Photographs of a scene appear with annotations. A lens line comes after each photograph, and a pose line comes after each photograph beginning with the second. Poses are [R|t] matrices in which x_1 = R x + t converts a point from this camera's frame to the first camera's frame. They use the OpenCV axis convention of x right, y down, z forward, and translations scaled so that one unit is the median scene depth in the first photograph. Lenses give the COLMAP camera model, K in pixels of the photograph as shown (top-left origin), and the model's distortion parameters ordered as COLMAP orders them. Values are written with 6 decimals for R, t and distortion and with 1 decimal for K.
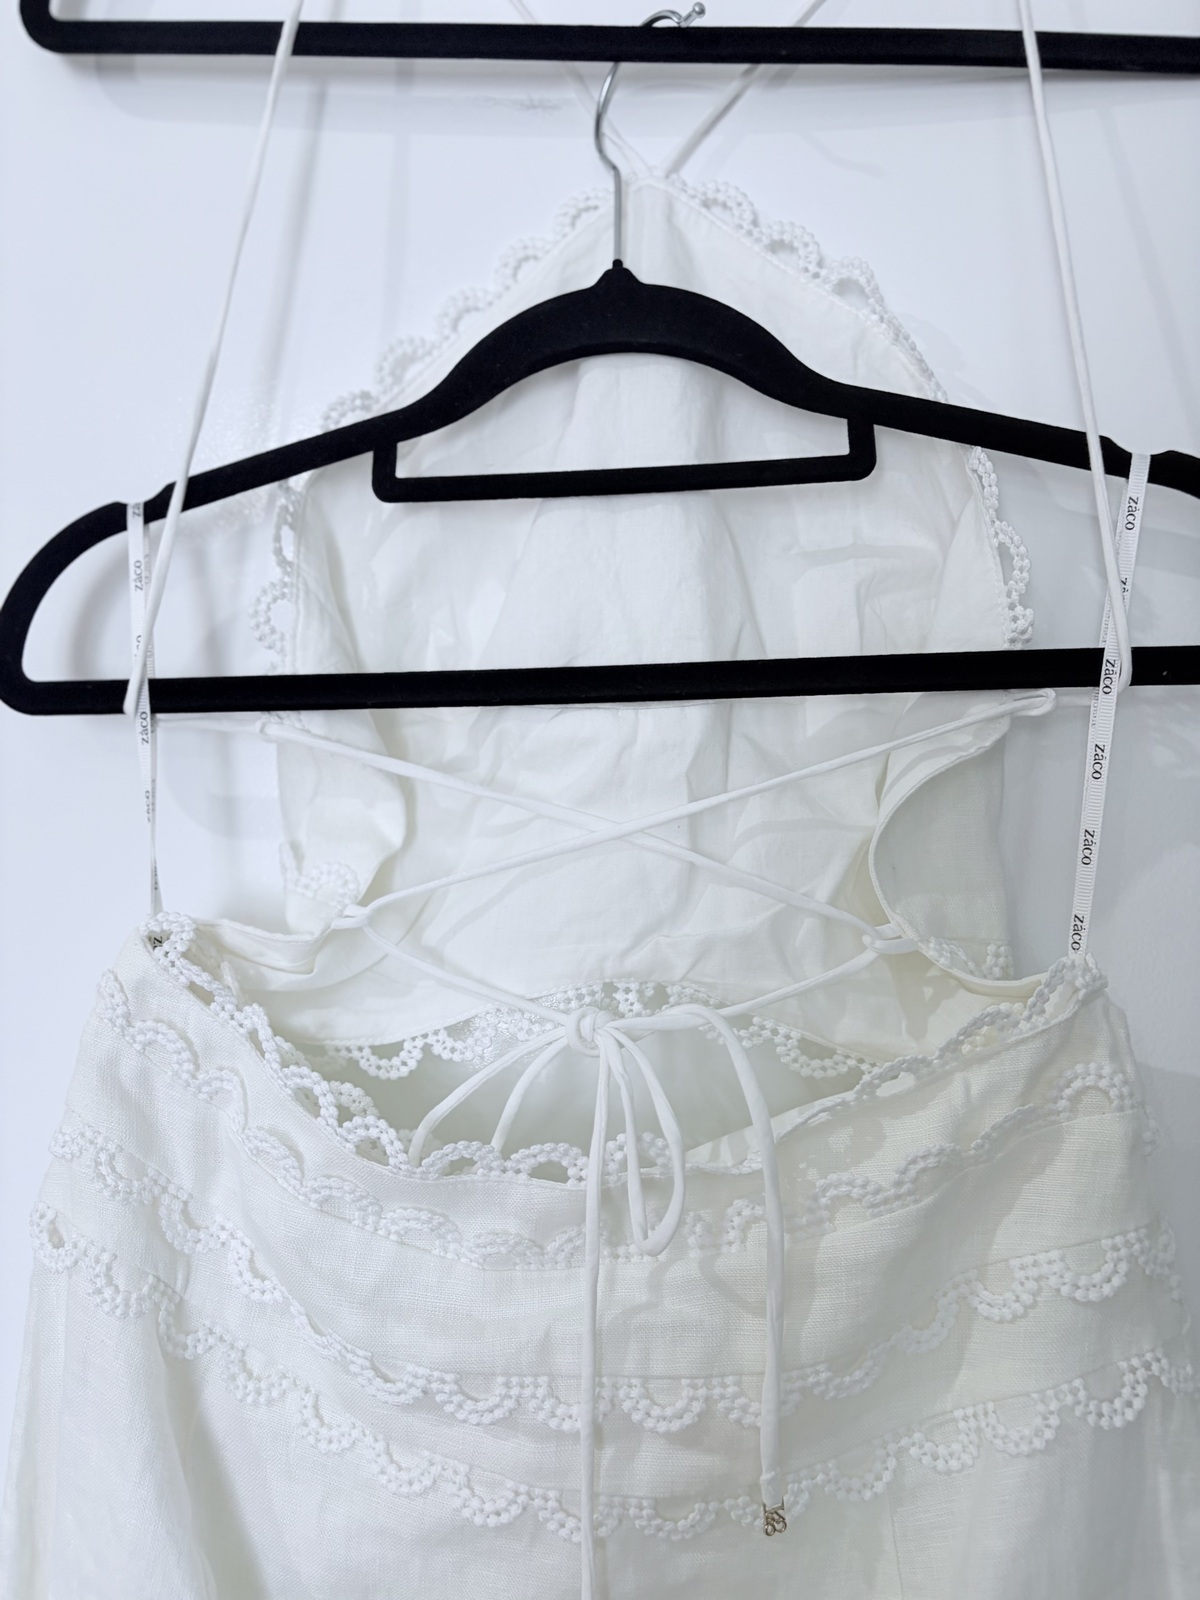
lens RADIAL K [[1217.6, 0, 599.6], [0, 1217.6, 799.8], [0, 0, 1]] dist [-0.017280, -0.007919]
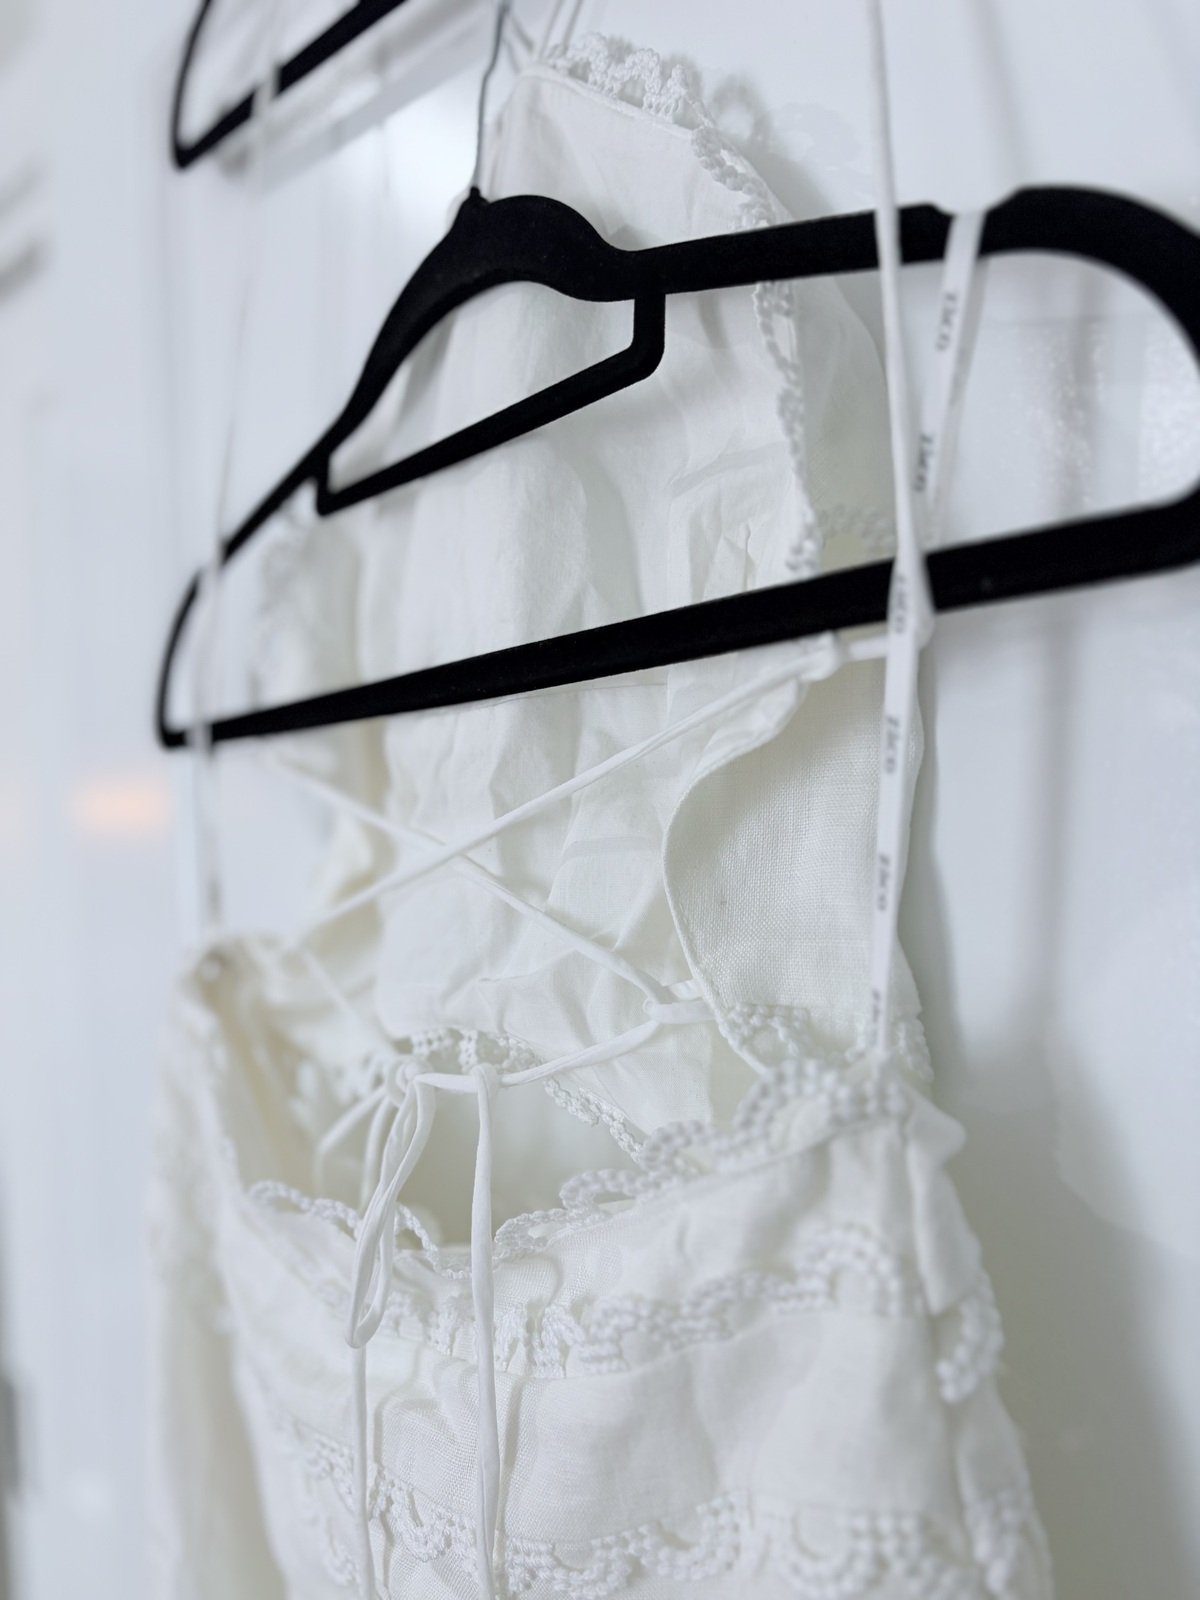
lens RADIAL K [[1217.6, 0, 600.2], [0, 1217.6, 801.7], [0, 0, 1]] dist [-0.017280, -0.007919]
pose [[0.755186, -0.034299, -0.654613, 0.669486], [0.056076, 0.998350, 0.012381, -0.016937], [0.653108, -0.046058, 0.755863, 0.416778]]
